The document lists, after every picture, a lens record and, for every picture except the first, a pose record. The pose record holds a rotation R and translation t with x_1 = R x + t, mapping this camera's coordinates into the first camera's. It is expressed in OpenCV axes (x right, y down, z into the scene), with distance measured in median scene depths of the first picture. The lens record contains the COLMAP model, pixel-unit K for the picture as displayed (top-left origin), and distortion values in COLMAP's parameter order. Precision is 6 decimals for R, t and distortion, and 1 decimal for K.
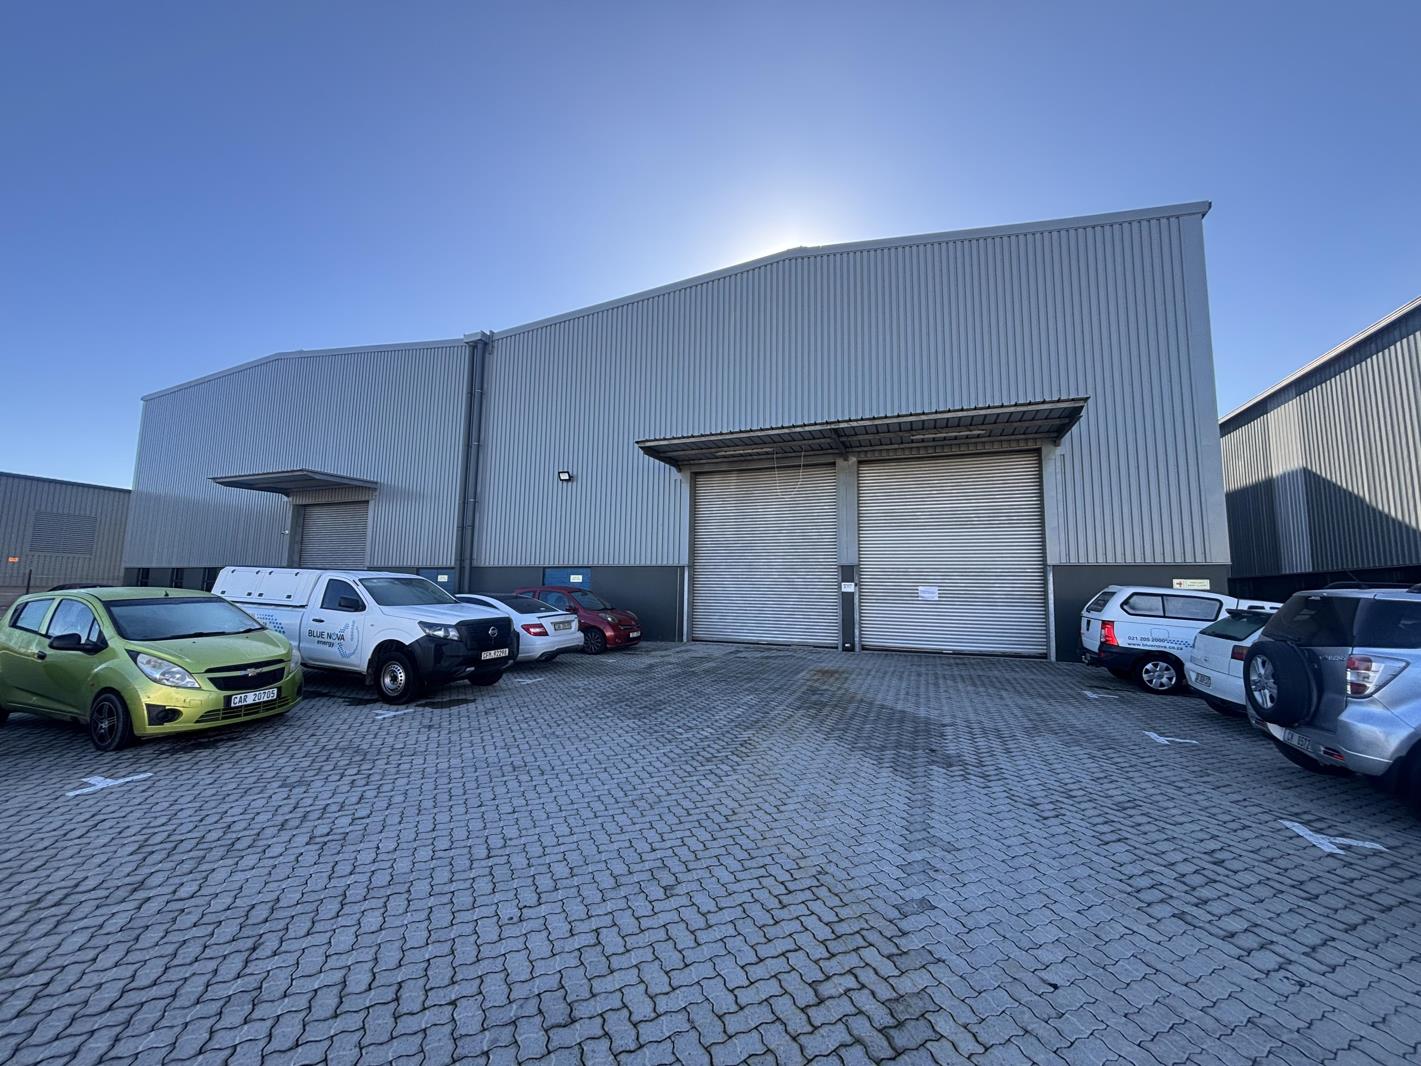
lens RADIAL K [[570.9, 0, 714.0], [0, 570.9, 526.3], [0, 0, 1]] dist [0.001146, 0.000163]
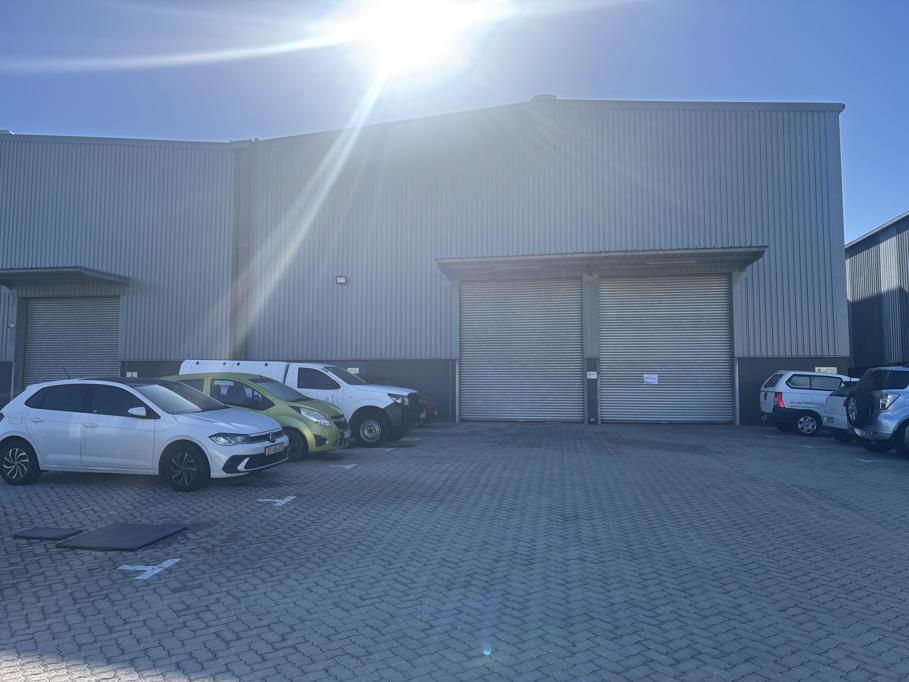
lens RADIAL K [[677.3, 0, 452.9], [0, 677.3, 323.7], [0, 0, 1]] dist [0.005027, 0.002832]
pose [[0.981951, 0.007661, 0.188978, -0.431761], [-0.010458, 0.999850, 0.013808, -0.031483], [-0.188844, -0.015535, 0.981884, -0.523516]]
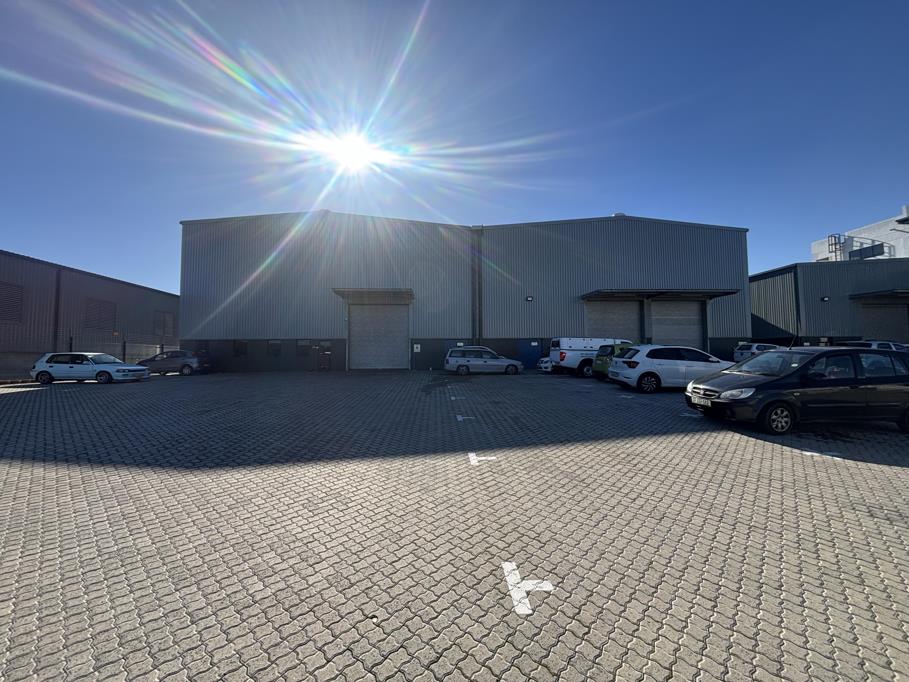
lens RADIAL K [[365.2, 0, 456.8], [0, 365.2, 336.7], [0, 0, 1]] dist [0.001146, 0.000163]
pose [[0.913169, 0.001954, 0.407576, -1.614488], [-0.026101, 0.998216, 0.053694, -0.010901], [-0.406744, -0.059670, 0.911591, -0.299960]]
